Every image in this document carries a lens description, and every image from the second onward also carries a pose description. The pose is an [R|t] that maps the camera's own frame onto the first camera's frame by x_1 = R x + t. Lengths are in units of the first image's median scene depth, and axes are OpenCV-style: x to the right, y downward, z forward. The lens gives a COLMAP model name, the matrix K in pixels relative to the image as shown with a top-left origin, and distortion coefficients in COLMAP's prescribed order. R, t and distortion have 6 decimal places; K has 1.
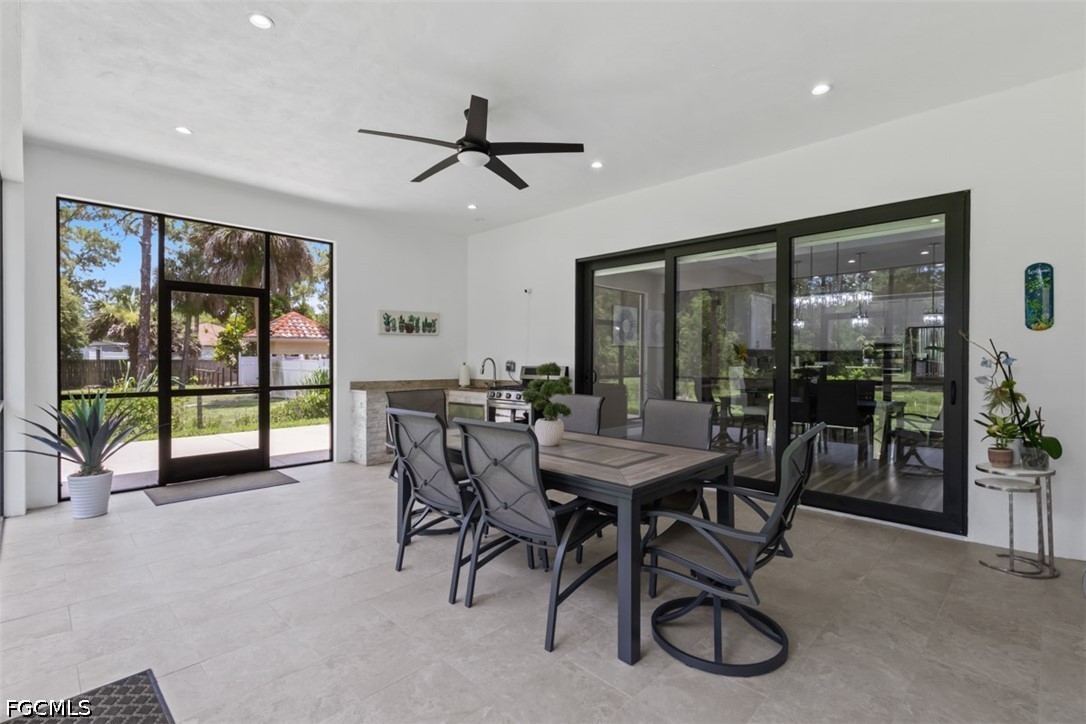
lens RADIAL K [[497.9, 0, 544.3], [0, 497.9, 358.4], [0, 0, 1]] dist [0.000879, 0.000312]
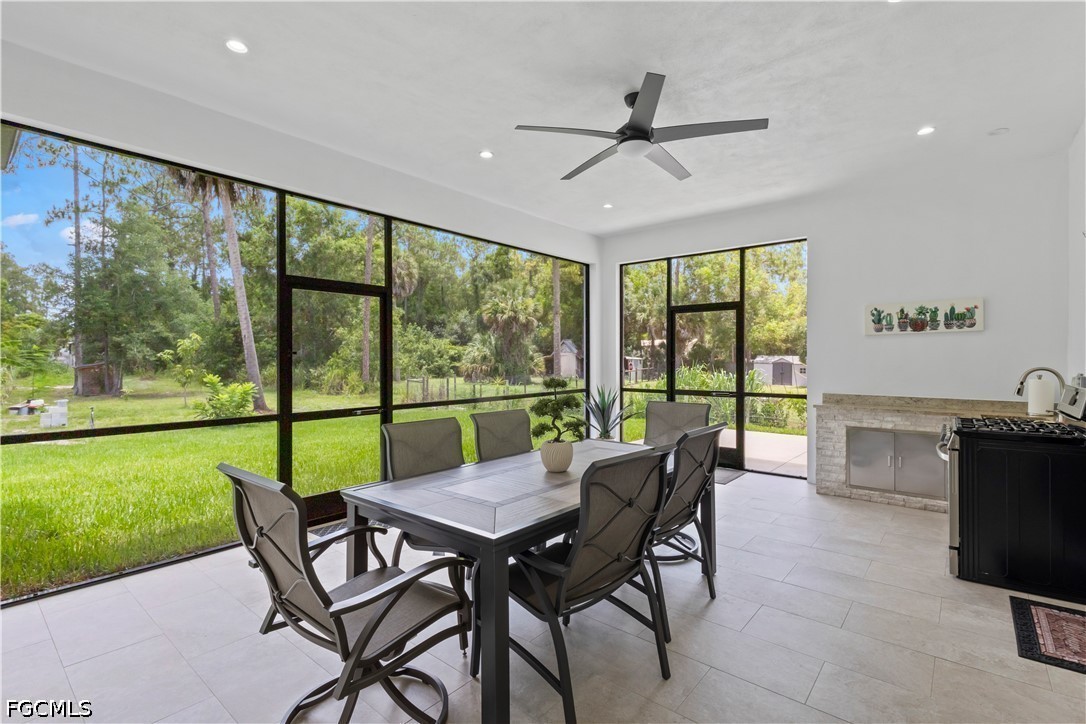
lens RADIAL K [[497.9, 0, 544.7], [0, 497.9, 362.2], [0, 0, 1]] dist [0.000879, 0.000312]
pose [[0.089199, 0.003354, -0.996008, 0.403199], [-0.001016, 0.999994, 0.003276, -0.008641], [0.996013, 0.000719, 0.089202, 0.413586]]
